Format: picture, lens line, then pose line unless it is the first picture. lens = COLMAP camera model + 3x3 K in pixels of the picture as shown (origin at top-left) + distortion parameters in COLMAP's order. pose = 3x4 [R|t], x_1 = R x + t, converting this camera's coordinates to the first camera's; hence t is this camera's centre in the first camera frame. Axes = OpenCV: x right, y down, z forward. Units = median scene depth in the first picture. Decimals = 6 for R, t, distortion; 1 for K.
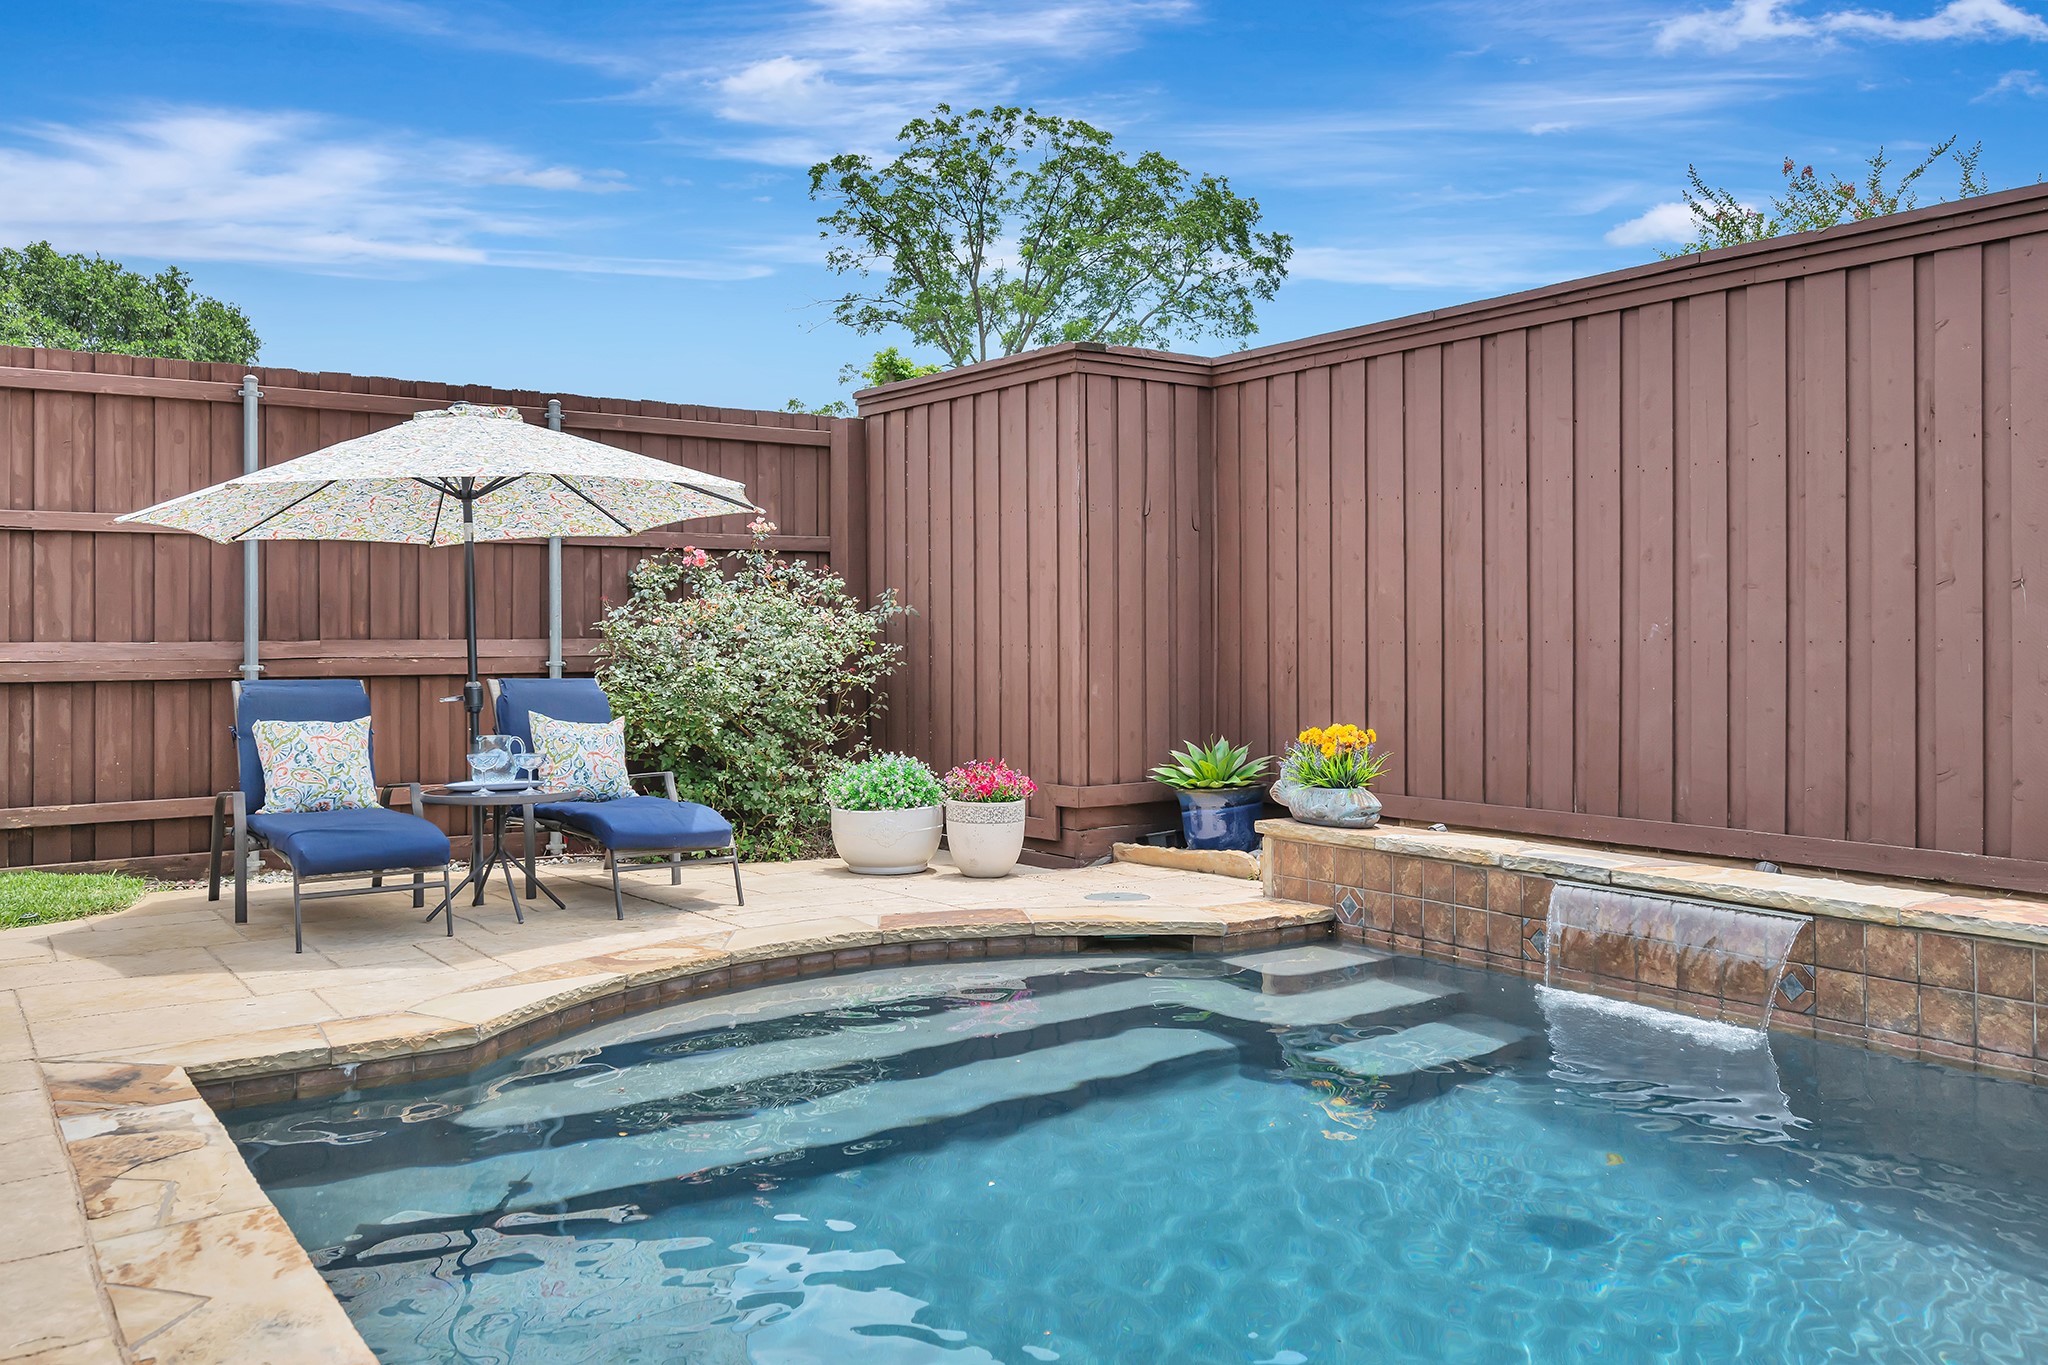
lens RADIAL K [[1642.3, 0, 1046.3], [0, 1642.3, 629.8], [0, 0, 1]] dist [-0.011901, 0.005996]
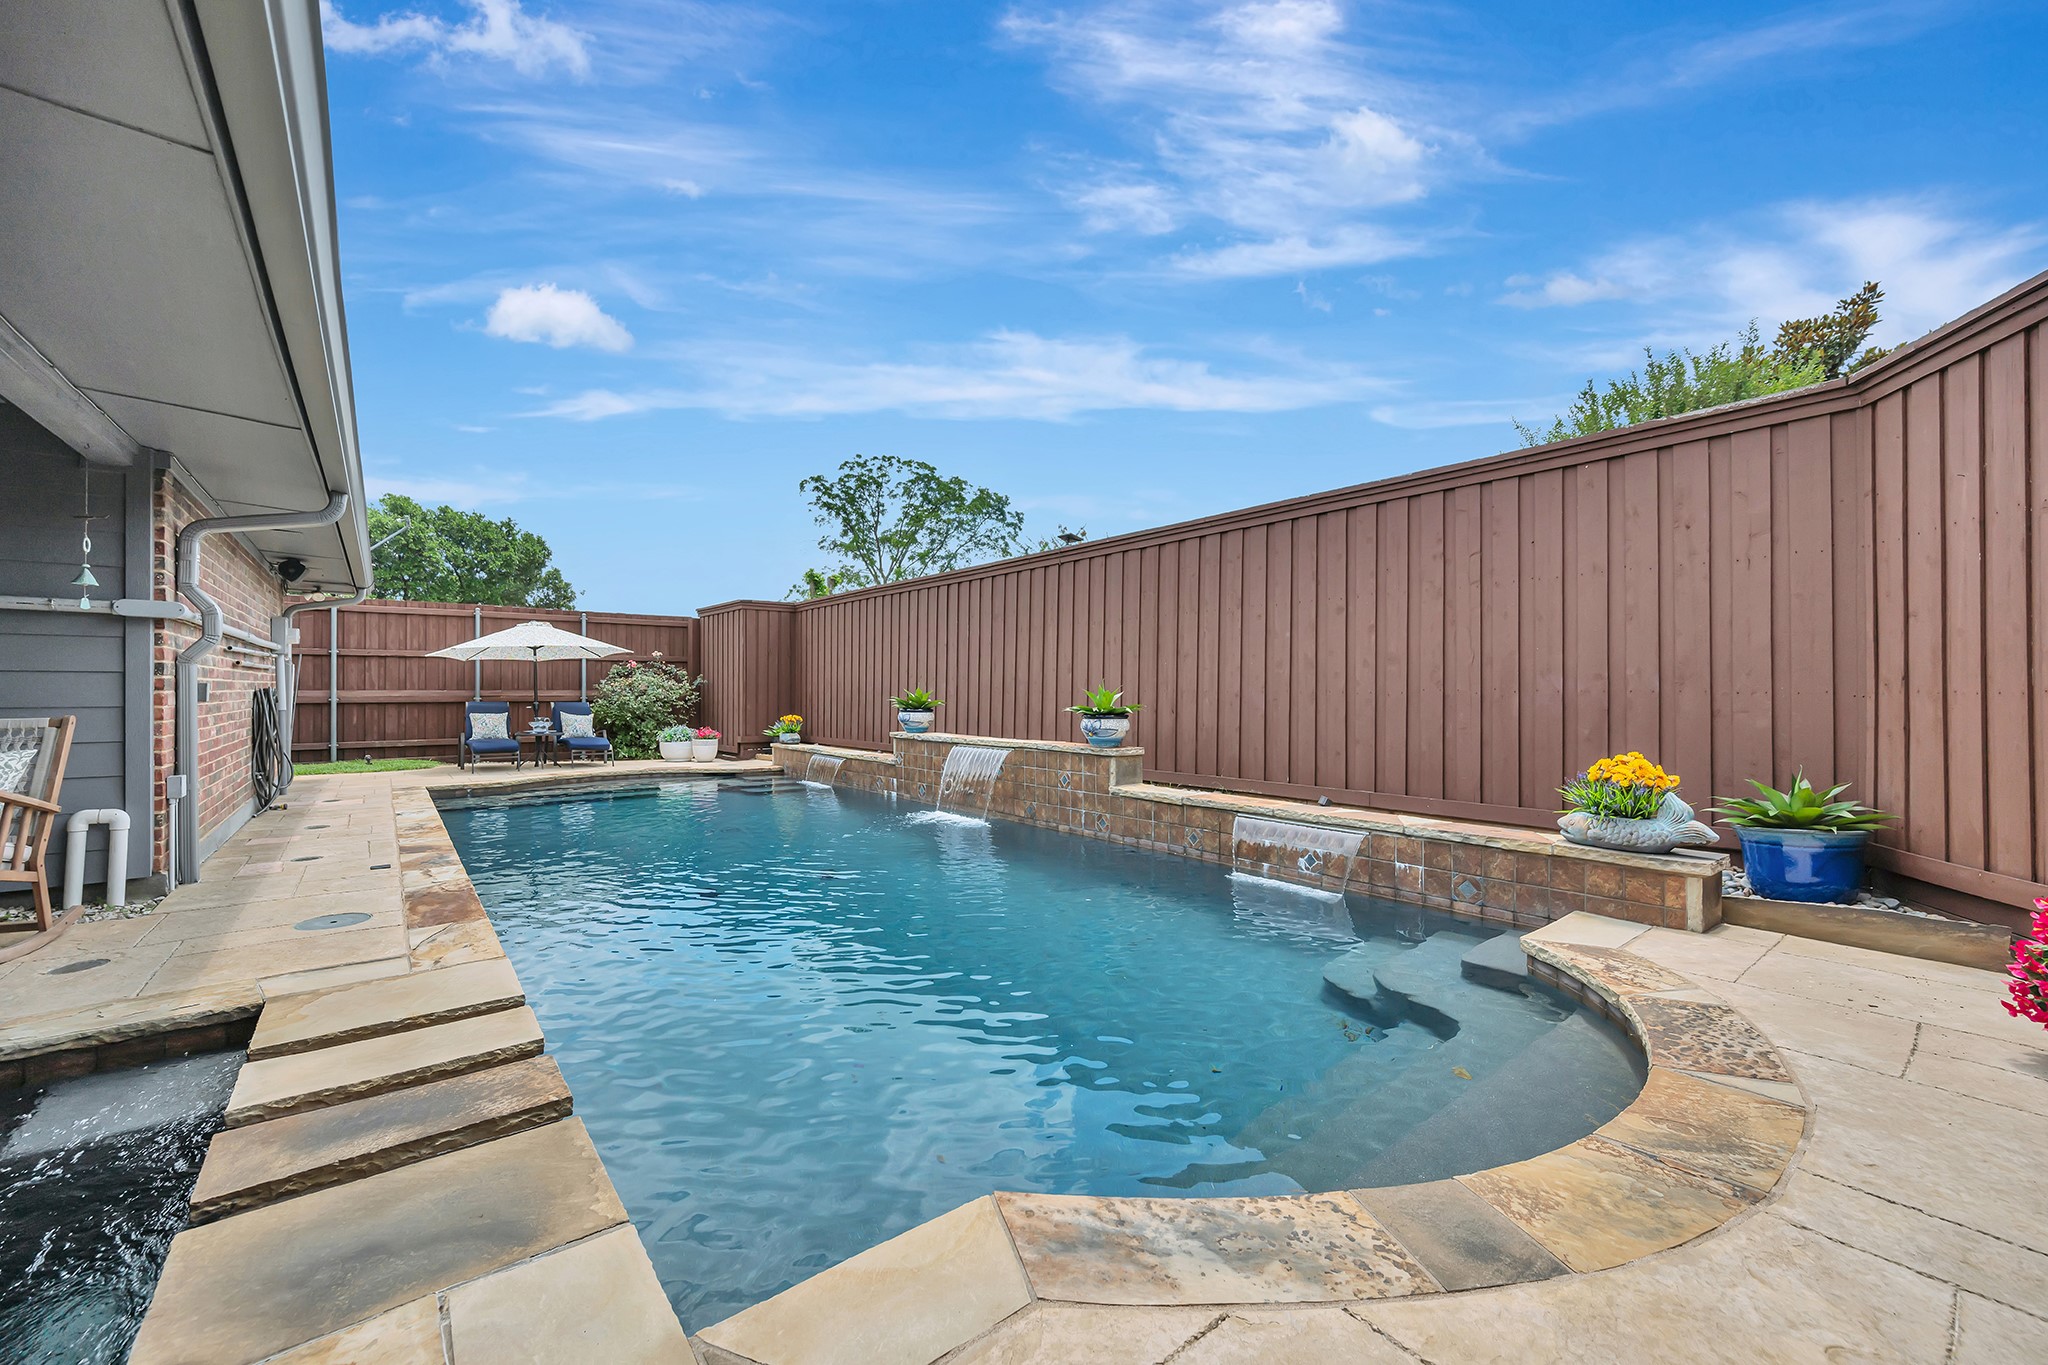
lens RADIAL K [[803.1, 0, 1000.9], [0, 803.1, 680.3], [0, 0, 1]] dist [0.002169, -0.001179]
pose [[0.998820, 0.005089, 0.048300, 0.194341], [-0.004602, 0.999938, -0.010183, -0.000461], [-0.048348, 0.009949, 0.998781, -0.261490]]
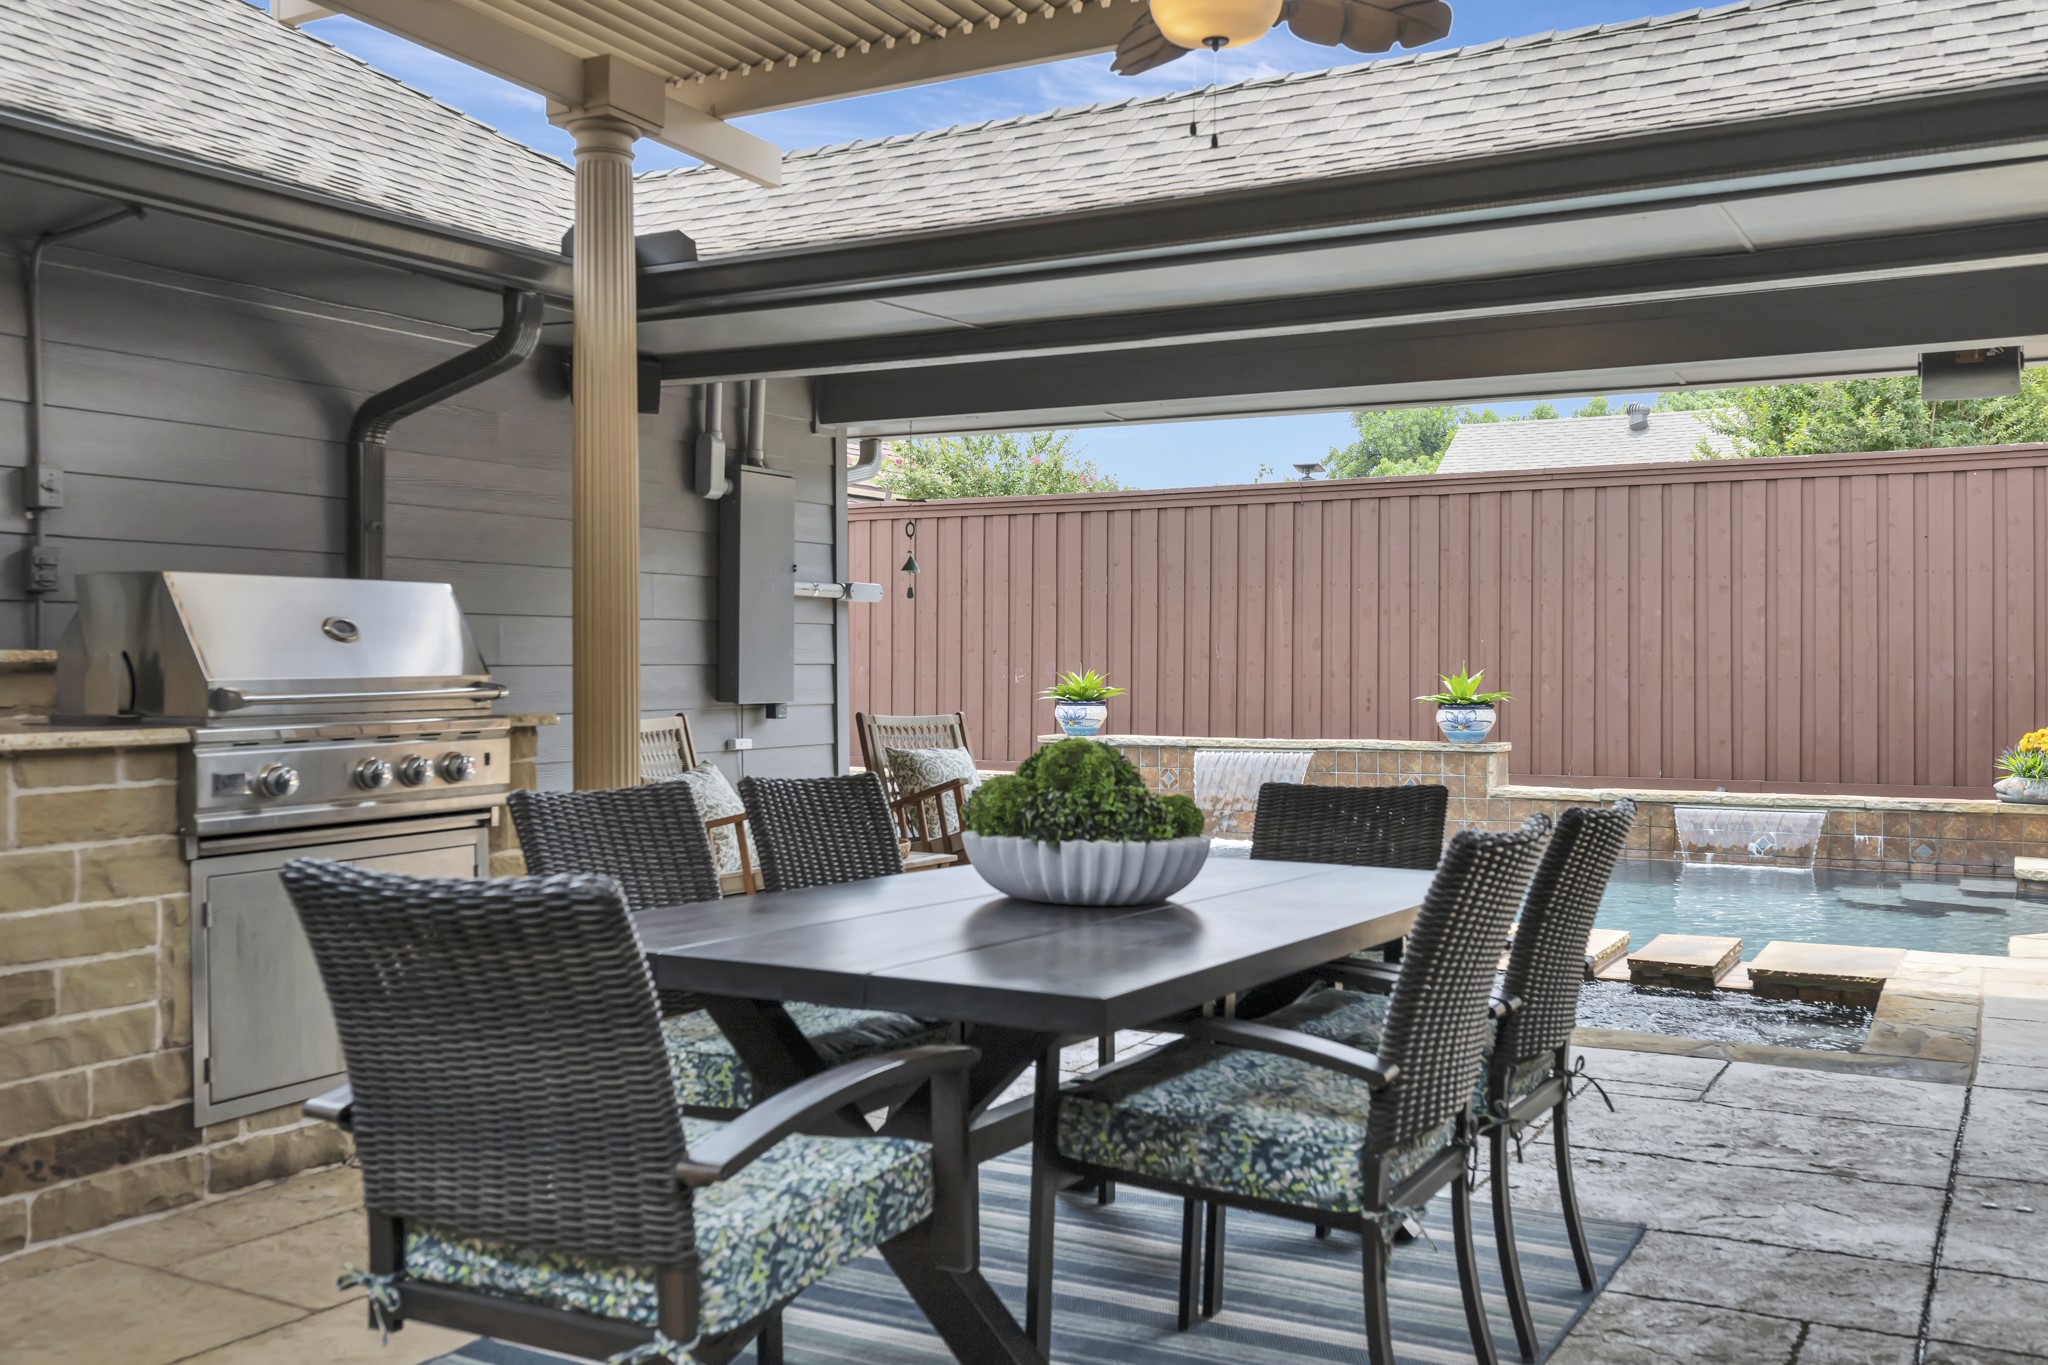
lens RADIAL K [[1800.4, 0, 1020.2], [0, 1800.4, 682.4], [0, 0, 1]] dist [-0.006826, 0.008746]
pose [[0.900210, -0.002413, 0.435448, -0.158349], [-0.003791, 0.999903, 0.013378, -0.005317], [-0.435439, -0.013694, 0.900114, -0.426615]]
